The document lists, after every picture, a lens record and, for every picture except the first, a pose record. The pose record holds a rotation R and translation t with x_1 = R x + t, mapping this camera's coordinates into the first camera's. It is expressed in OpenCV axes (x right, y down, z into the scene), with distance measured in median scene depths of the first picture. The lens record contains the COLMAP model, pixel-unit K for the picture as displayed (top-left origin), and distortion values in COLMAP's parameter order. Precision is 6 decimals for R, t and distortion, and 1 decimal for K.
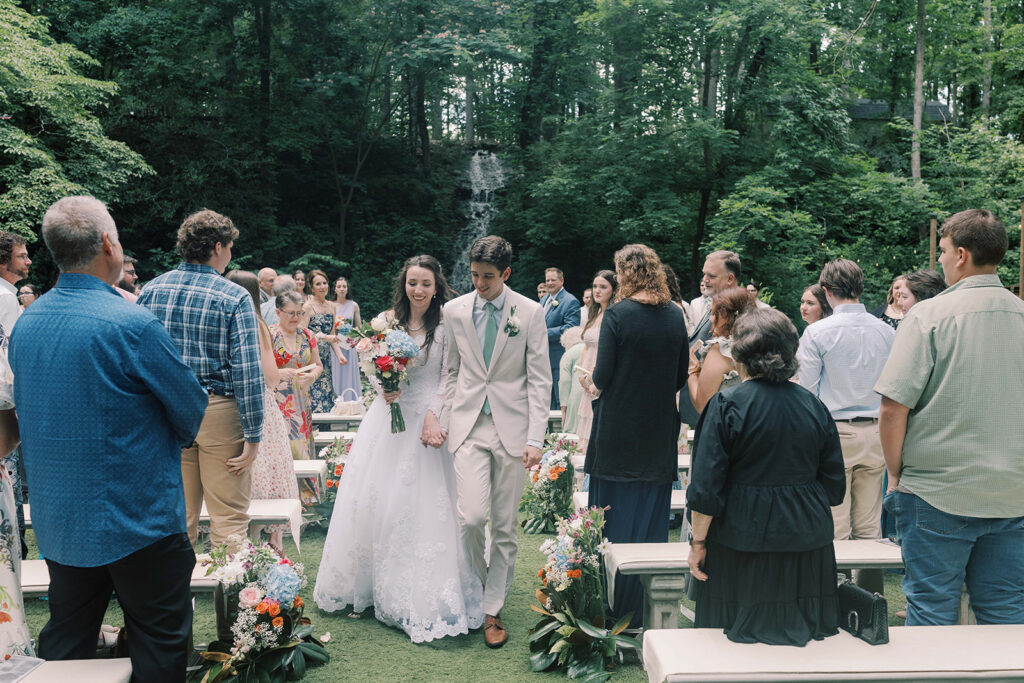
lens RADIAL K [[1072.5, 0, 514.5], [0, 1072.5, 342.2], [0, 0, 1]] dist [-0.005155, 0.000000]
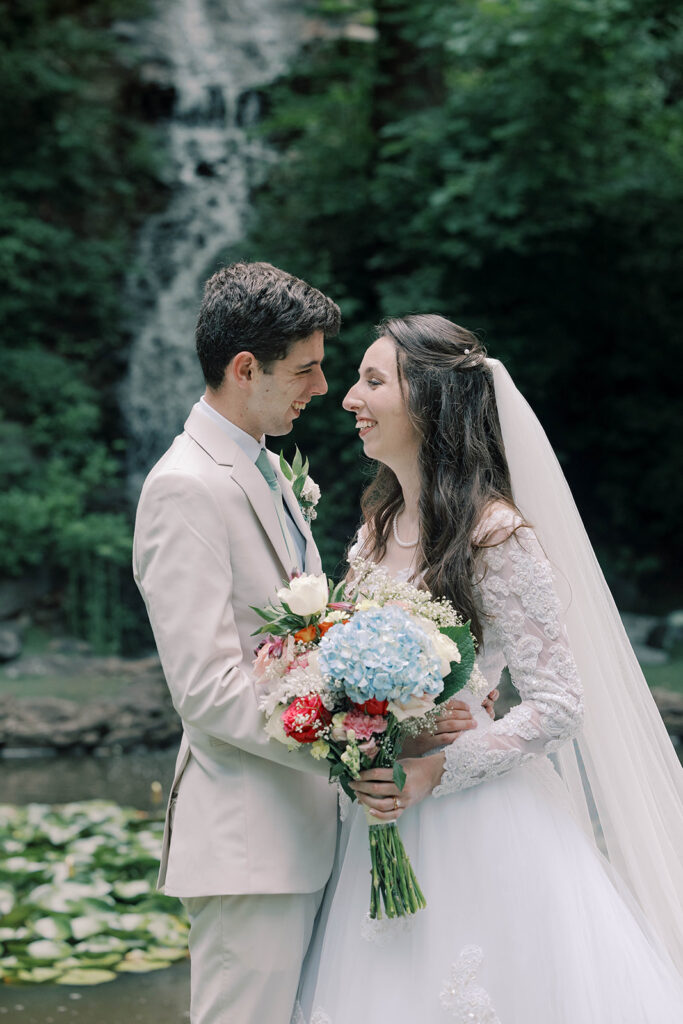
lens RADIAL K [[2888.5, 0, 341.1], [0, 2888.5, 512.5], [0, 0, 1]] dist [0.003096, 0.000000]
pose [[0.998894, -0.032805, 0.033680, -0.029998], [0.033550, 0.999199, -0.021791, -0.010107], [-0.032938, 0.022897, 0.999195, 0.256133]]
